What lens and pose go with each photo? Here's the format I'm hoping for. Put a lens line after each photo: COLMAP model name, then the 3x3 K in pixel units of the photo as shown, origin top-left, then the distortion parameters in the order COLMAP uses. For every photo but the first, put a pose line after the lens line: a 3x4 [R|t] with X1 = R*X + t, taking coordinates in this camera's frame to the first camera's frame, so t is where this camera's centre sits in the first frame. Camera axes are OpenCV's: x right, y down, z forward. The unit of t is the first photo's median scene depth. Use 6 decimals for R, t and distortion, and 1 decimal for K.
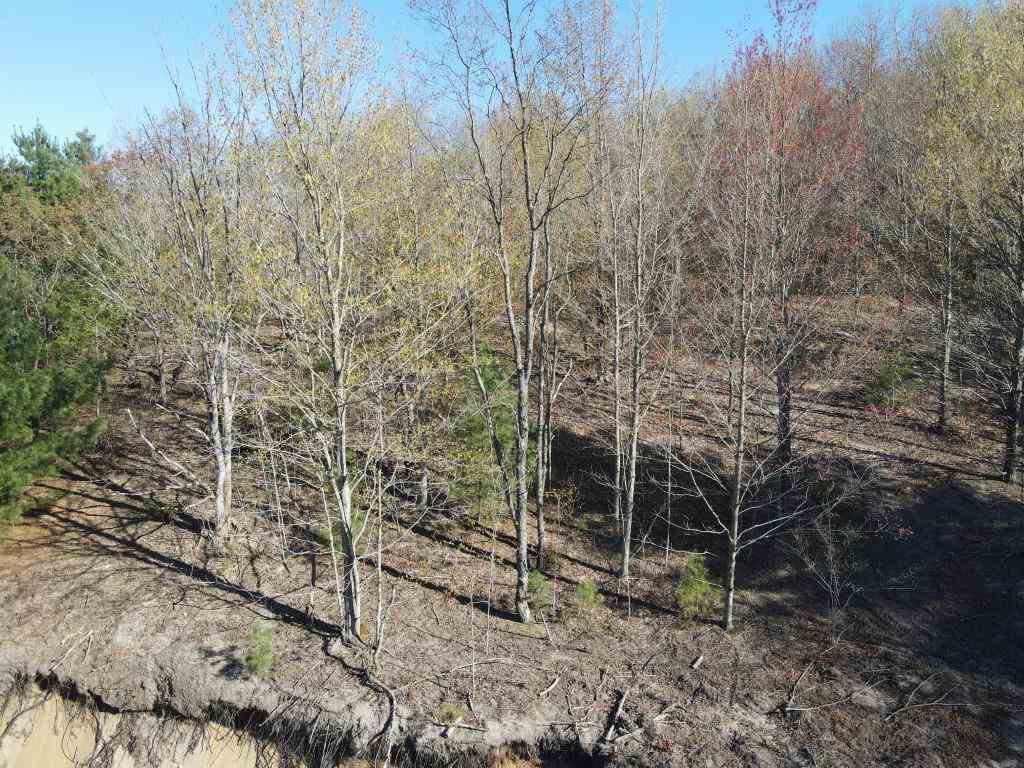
lens RADIAL K [[731.7, 0, 512.0], [0, 731.7, 384.0], [0, 0, 1]] dist [0.004962, 0.000296]
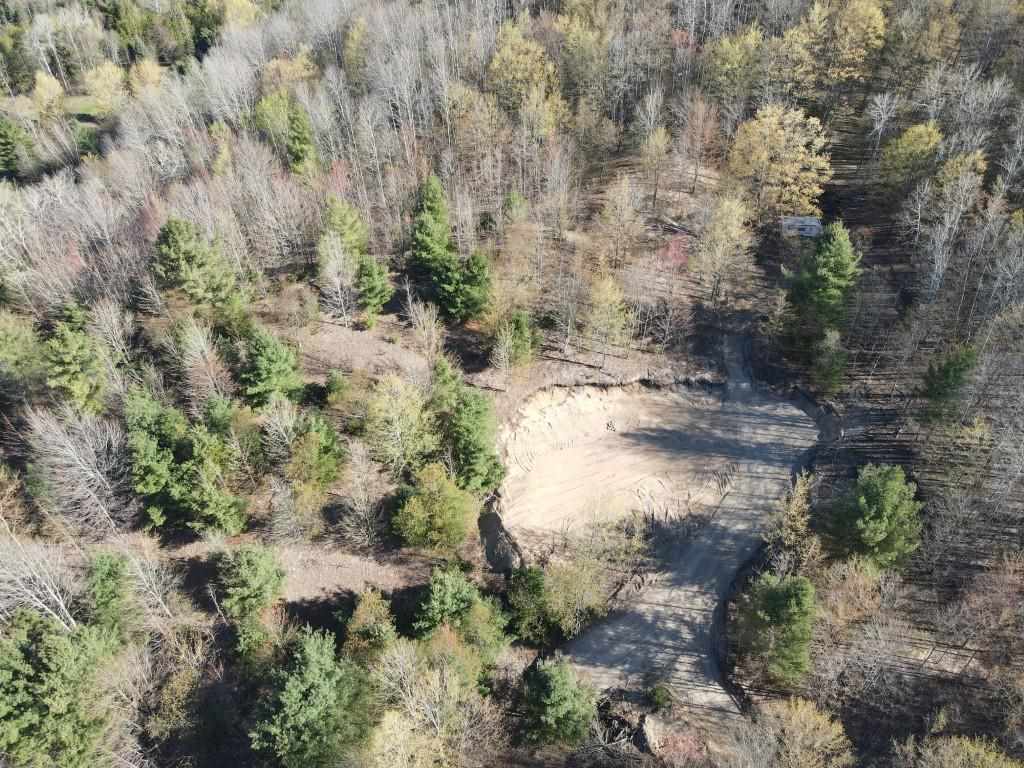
lens RADIAL K [[731.7, 0, 512.0], [0, 731.7, 384.0], [0, 0, 1]] dist [0.004962, 0.000296]
pose [[0.956907, -0.193558, 0.216483, -2.086801], [0.036720, 0.820142, 0.570980, -2.753162], [-0.288065, -0.538425, 0.791907, -3.284684]]
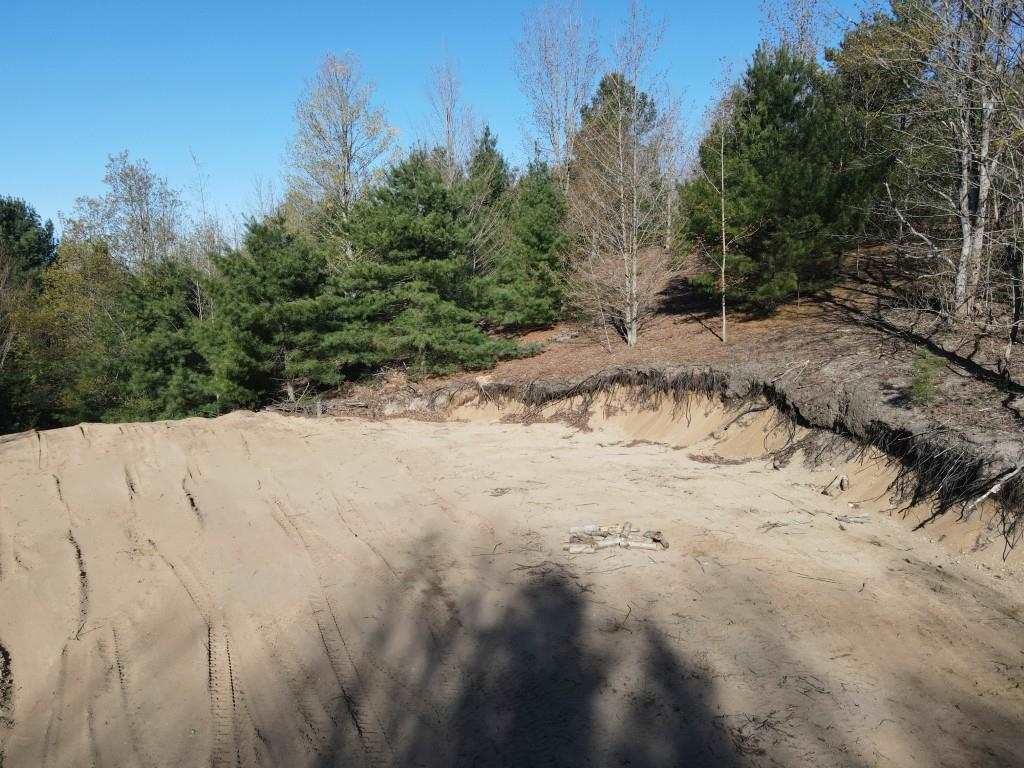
lens RADIAL K [[731.7, 0, 512.0], [0, 731.7, 384.0], [0, 0, 1]] dist [0.004962, 0.000296]
pose [[0.406616, 0.142089, -0.902482, 0.290135], [-0.099646, 0.988836, 0.110789, 0.306459], [0.908149, 0.044880, 0.416235, 0.110624]]
